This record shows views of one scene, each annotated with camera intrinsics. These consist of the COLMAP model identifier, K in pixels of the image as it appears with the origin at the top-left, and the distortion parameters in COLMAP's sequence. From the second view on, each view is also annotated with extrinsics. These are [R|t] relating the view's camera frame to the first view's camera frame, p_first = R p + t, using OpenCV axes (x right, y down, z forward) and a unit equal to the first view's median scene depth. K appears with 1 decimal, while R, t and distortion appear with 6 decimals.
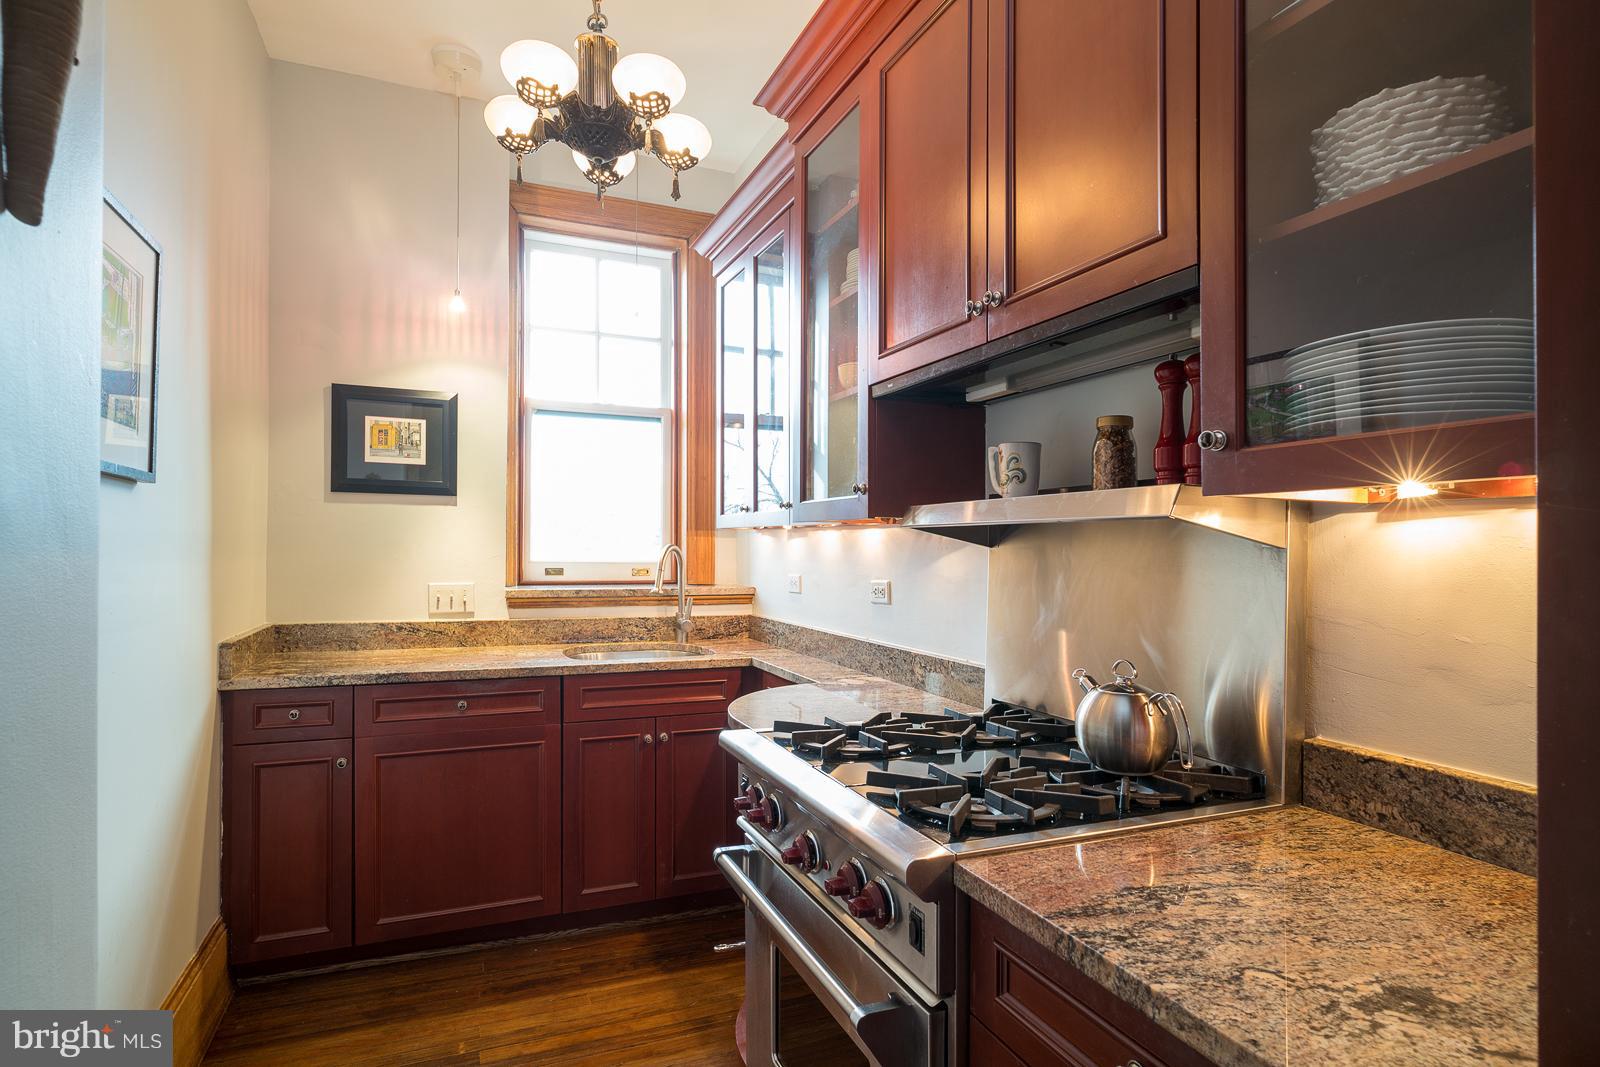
lens RADIAL K [[832.5, 0, 797.2], [0, 832.5, 530.7], [0, 0, 1]] dist [0.000467, 0.001064]
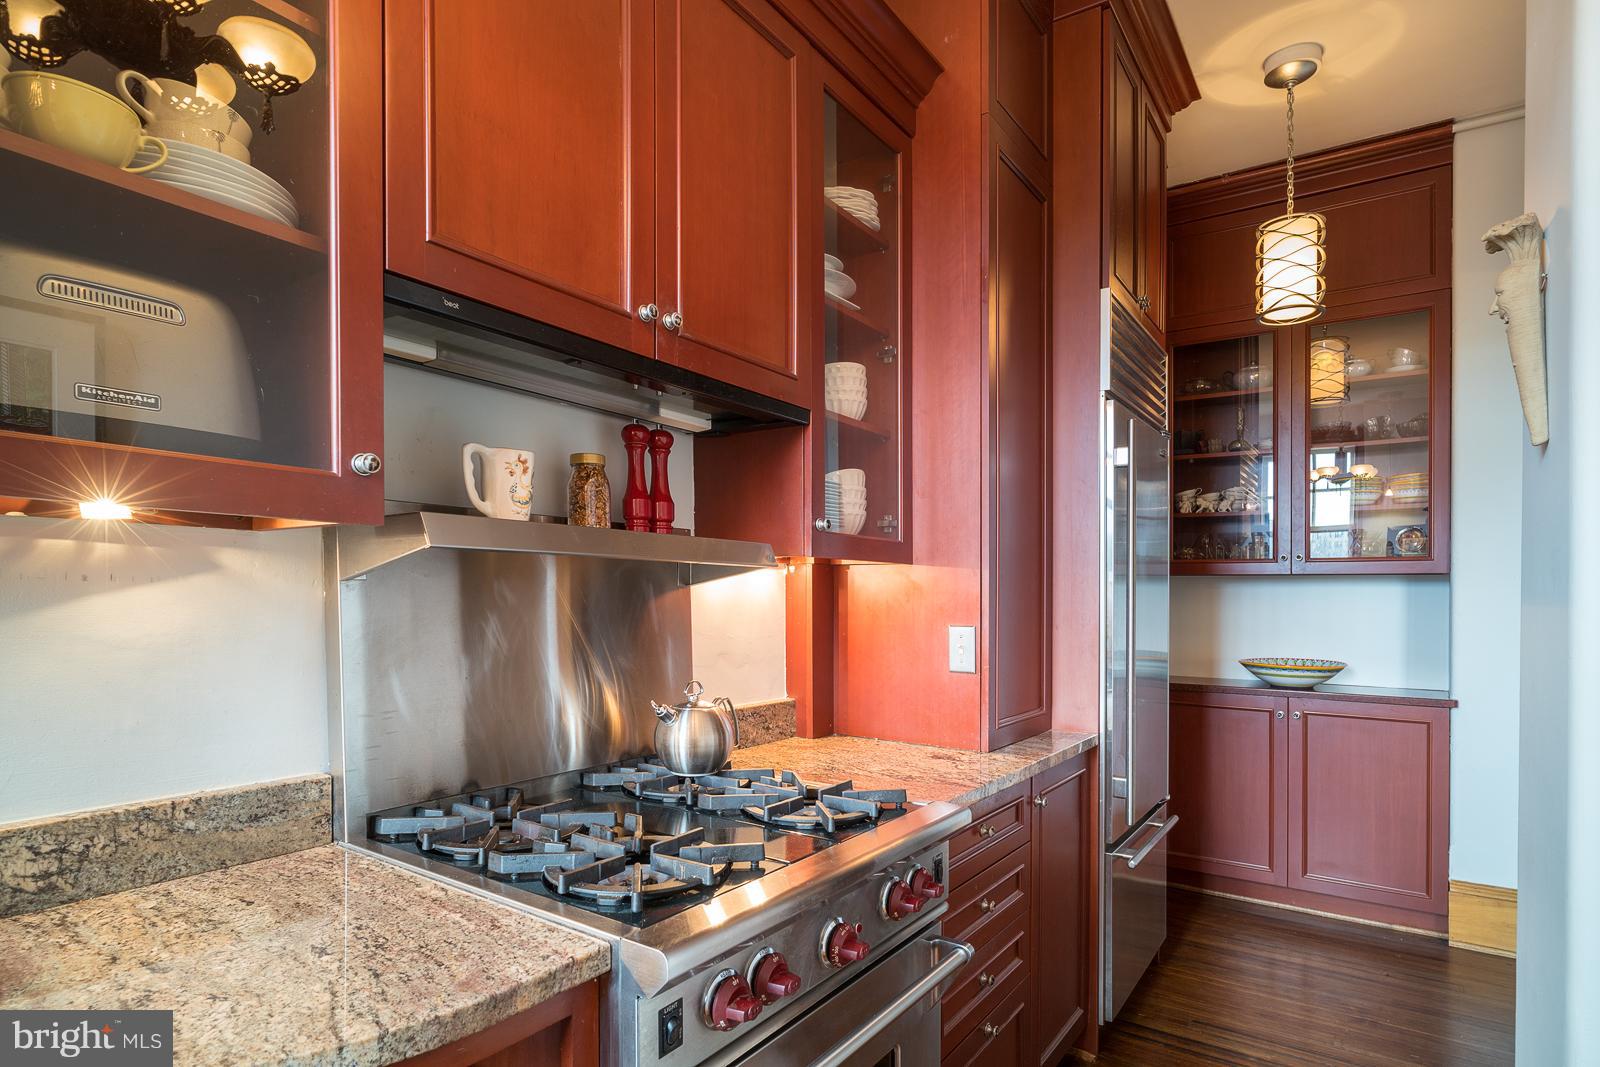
lens RADIAL K [[852.9, 0, 799.1], [0, 852.9, 596.6], [0, 0, 1]] dist [-0.000032, 0.000181]
pose [[-0.529127, -0.016442, 0.848383, -0.541566], [-0.033597, 0.999434, -0.001585, 0.022971], [-0.847877, -0.029342, -0.529380, 1.143697]]
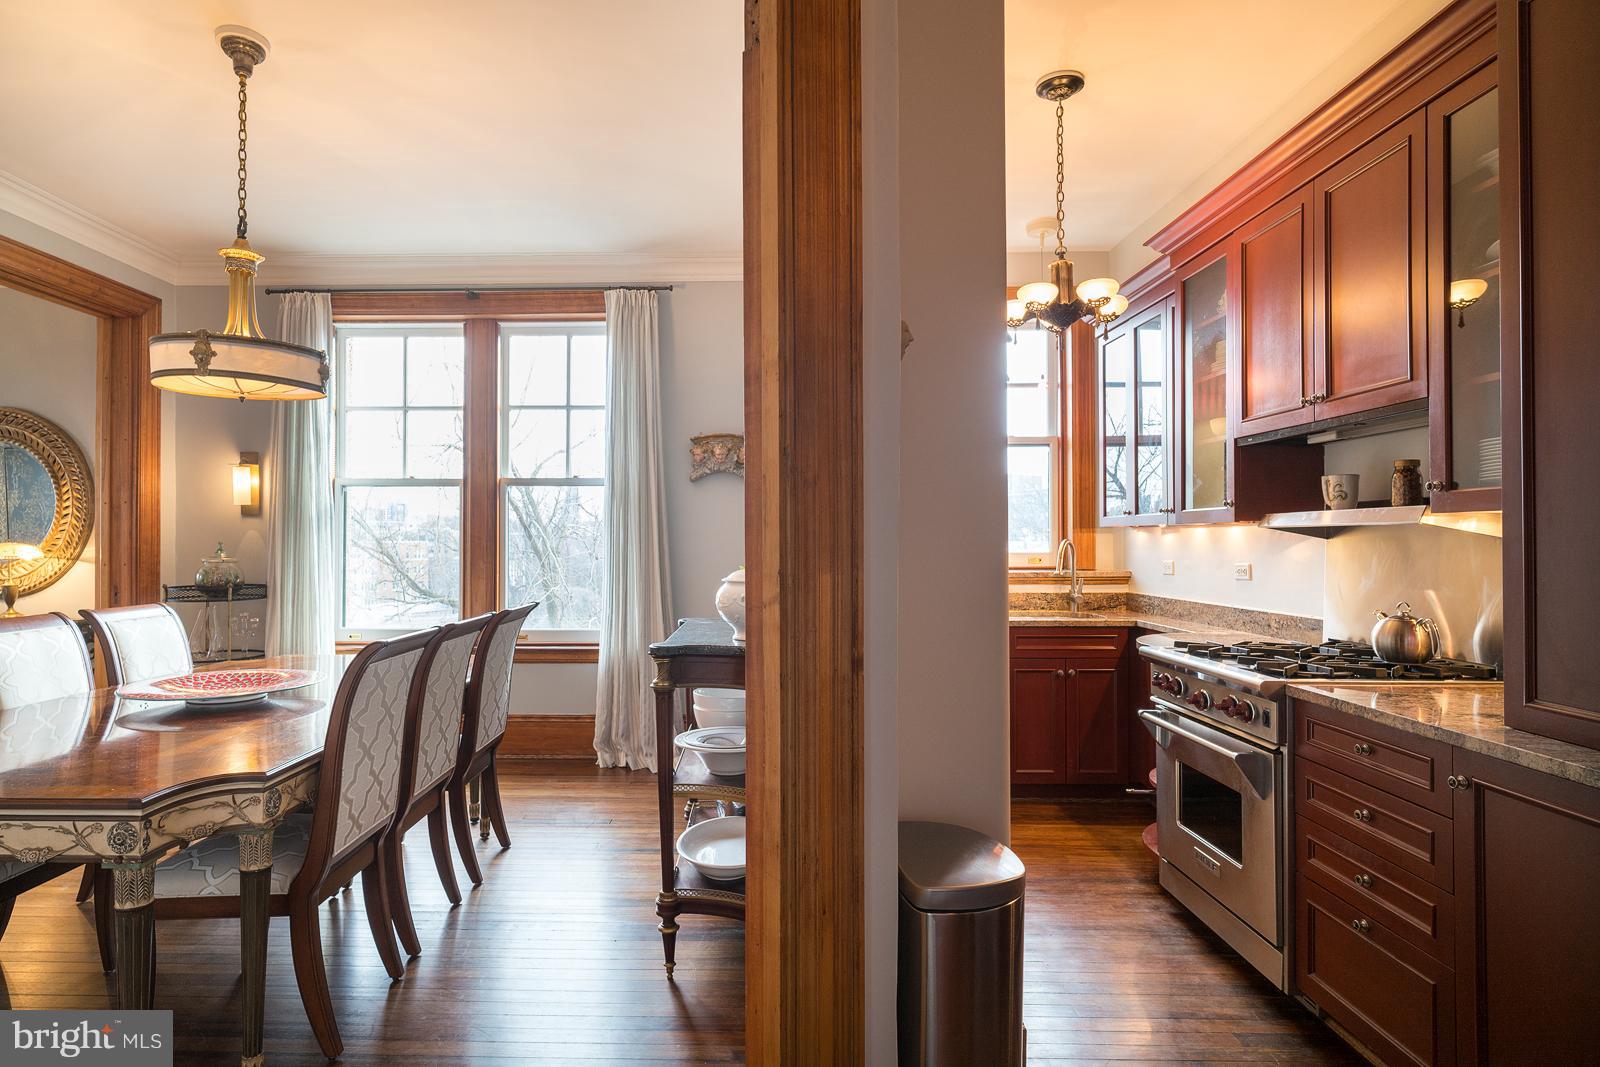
lens RADIAL K [[846.8, 0, 747.5], [0, 846.8, 543.3], [0, 0, 1]] dist [-0.002267, 0.000612]
pose [[0.910816, -0.009173, -0.412710, -0.102597], [0.017894, 0.999691, 0.017270, -0.020097], [0.412424, -0.023115, 0.910699, -0.918565]]
